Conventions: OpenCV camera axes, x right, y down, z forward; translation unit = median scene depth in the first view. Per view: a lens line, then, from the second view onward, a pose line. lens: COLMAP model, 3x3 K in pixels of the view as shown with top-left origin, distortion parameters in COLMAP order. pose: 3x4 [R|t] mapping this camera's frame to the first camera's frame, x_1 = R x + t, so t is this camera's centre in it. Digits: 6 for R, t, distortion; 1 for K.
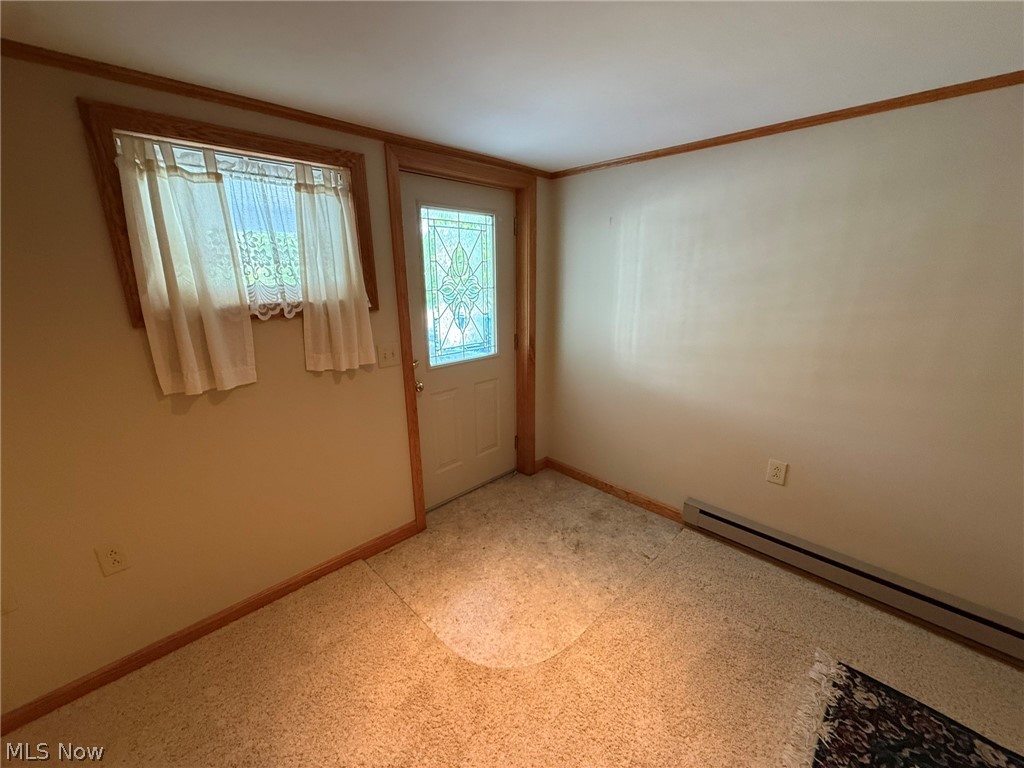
lens RADIAL K [[405.9, 0, 509.0], [0, 405.9, 385.5], [0, 0, 1]] dist [-0.001843, 0.000555]
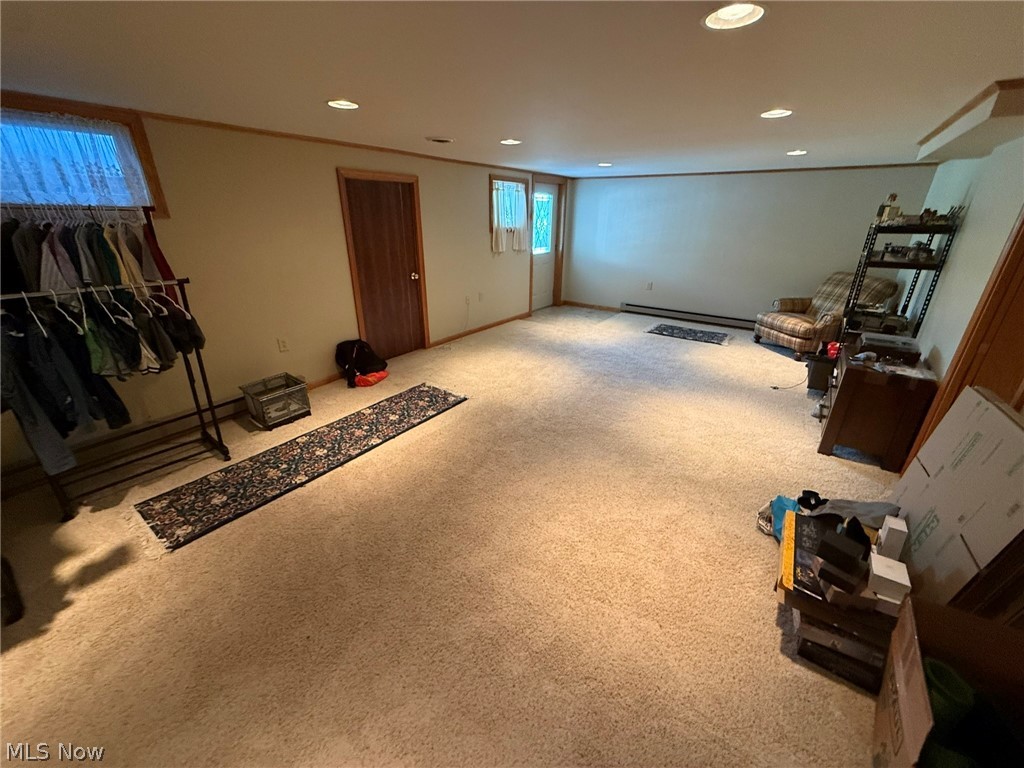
lens RADIAL K [[405.9, 0, 515.1], [0, 405.9, 381.7], [0, 0, 1]] dist [-0.001843, 0.000555]
pose [[0.984248, -0.044860, 0.171007, -0.802977], [0.023197, 0.991679, 0.126630, 0.447165], [-0.175264, -0.120669, 0.977099, -1.699488]]
